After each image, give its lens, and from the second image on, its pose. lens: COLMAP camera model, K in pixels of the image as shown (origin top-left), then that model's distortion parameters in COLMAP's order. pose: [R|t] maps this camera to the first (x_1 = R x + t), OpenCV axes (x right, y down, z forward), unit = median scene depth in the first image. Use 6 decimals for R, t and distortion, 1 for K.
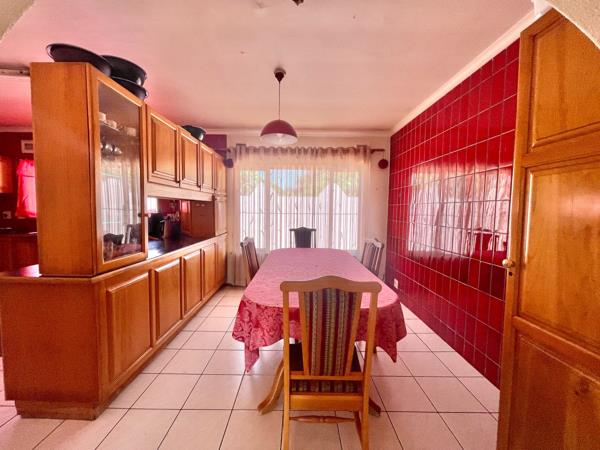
lens RADIAL K [[244.6, 0, 300.0], [0, 244.6, 225.0], [0, 0, 1]] dist [0.000280, 0.000152]
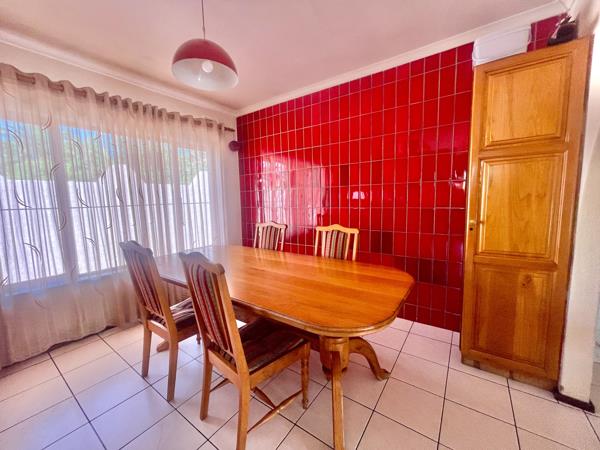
lens RADIAL K [[238.2, 0, 300.0], [0, 238.2, 225.0], [0, 0, 1]] dist [-0.000022, 0.000006]
pose [[0.579798, -0.122912, 0.805436, -0.284208], [0.085931, 0.992267, 0.089564, -0.015482], [-0.810216, 0.017283, 0.585876, 0.299685]]
